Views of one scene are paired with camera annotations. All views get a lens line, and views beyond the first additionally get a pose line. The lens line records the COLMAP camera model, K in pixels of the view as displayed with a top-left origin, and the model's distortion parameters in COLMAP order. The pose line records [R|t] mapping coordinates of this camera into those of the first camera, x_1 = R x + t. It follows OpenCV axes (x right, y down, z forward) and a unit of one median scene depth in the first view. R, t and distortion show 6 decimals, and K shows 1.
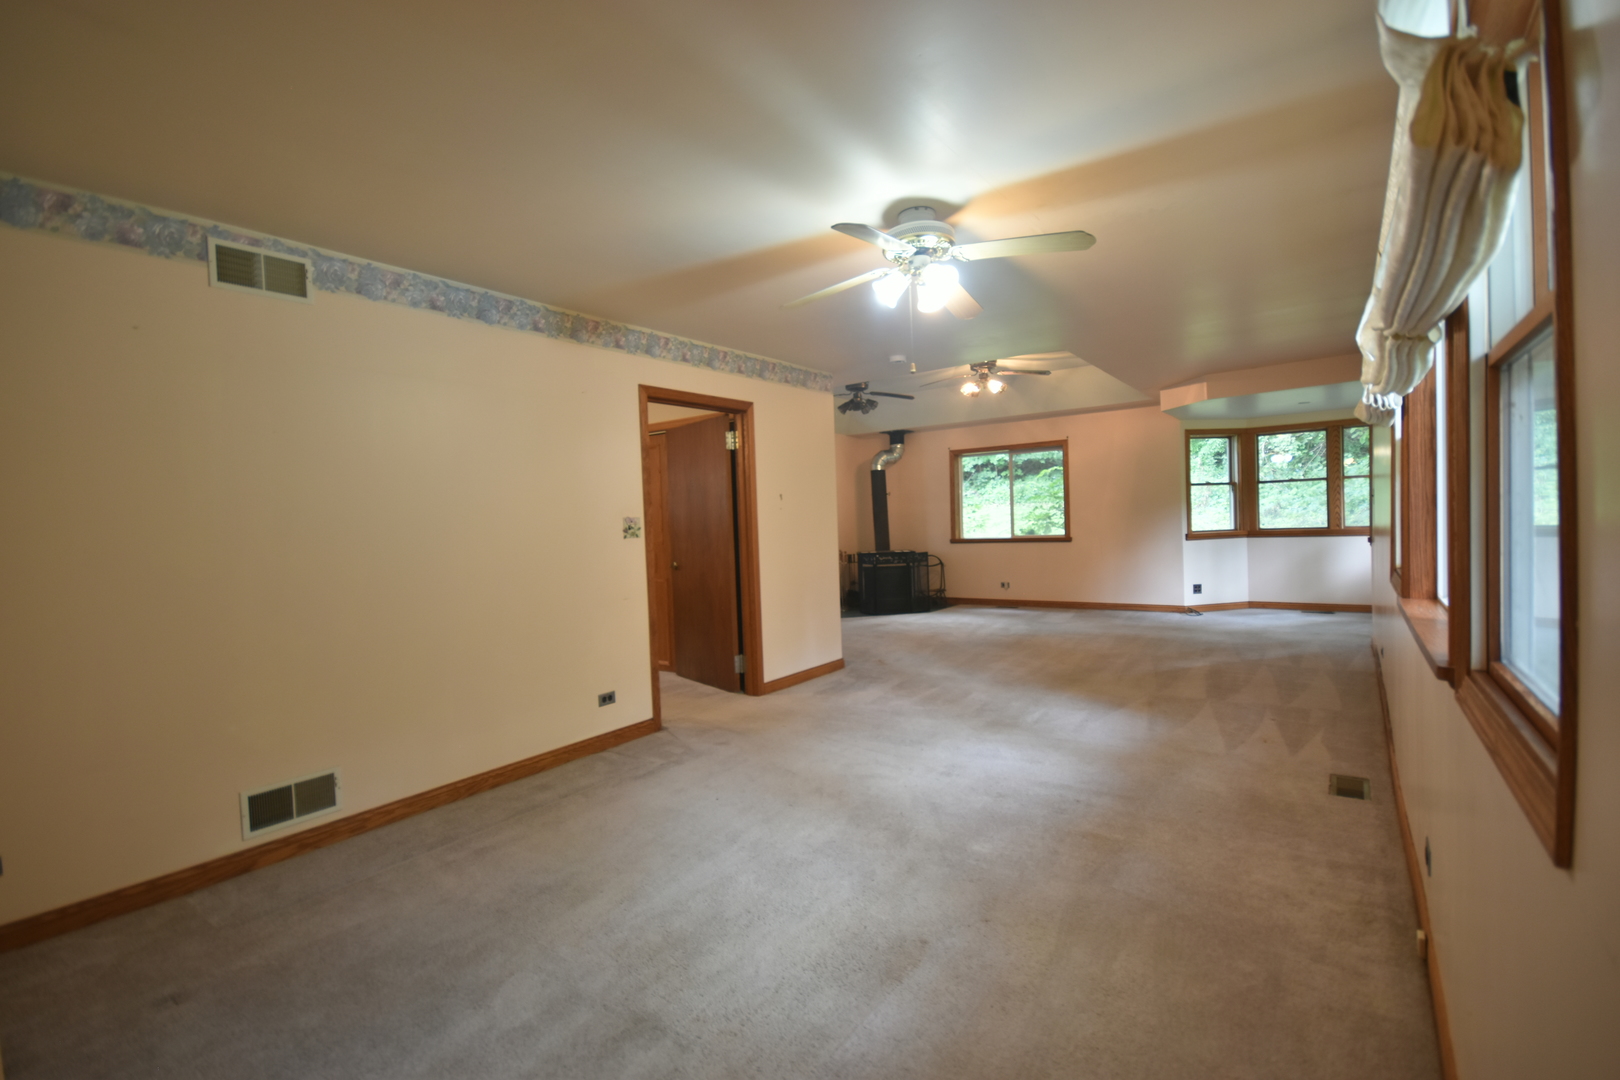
lens RADIAL K [[718.6, 0, 803.5], [0, 718.6, 536.3], [0, 0, 1]] dist [0.016185, -0.018385]
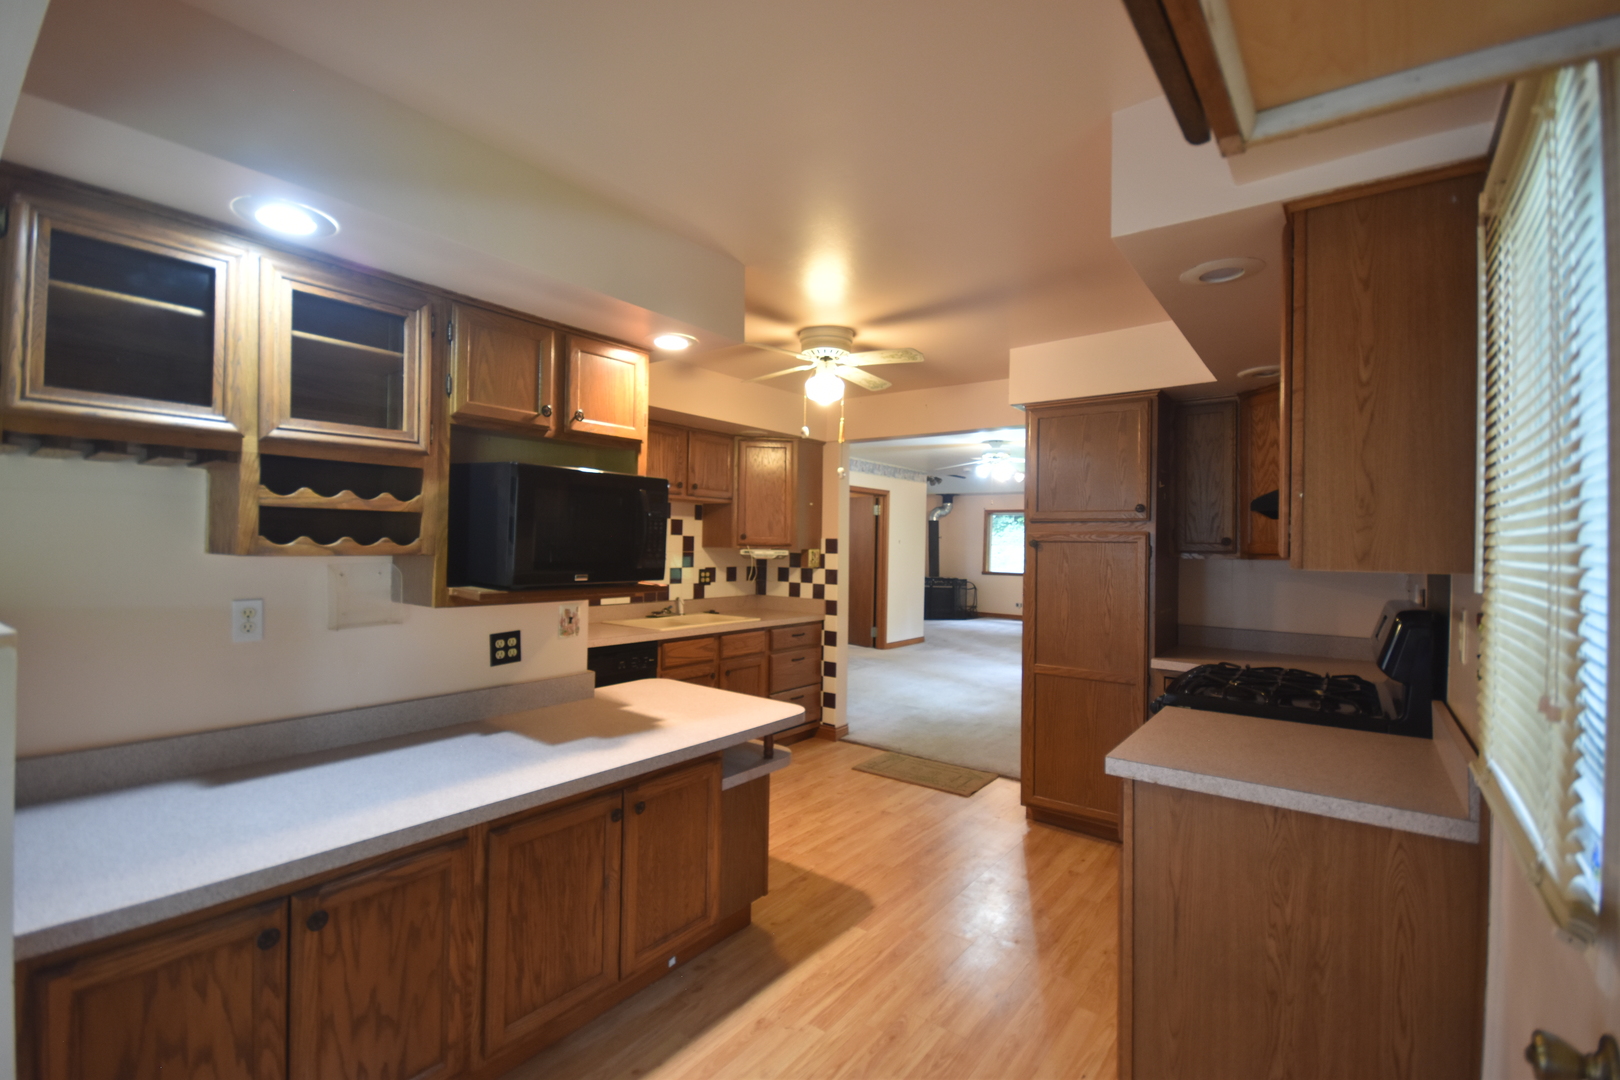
lens RADIAL K [[718.6, 0, 803.5], [0, 718.6, 536.3], [0, 0, 1]] dist [0.016185, -0.018385]
pose [[0.998370, 0.054907, -0.015567, -0.139432], [-0.055433, 0.997827, -0.035607, 0.005273], [0.013578, 0.036412, 0.999245, -0.462281]]
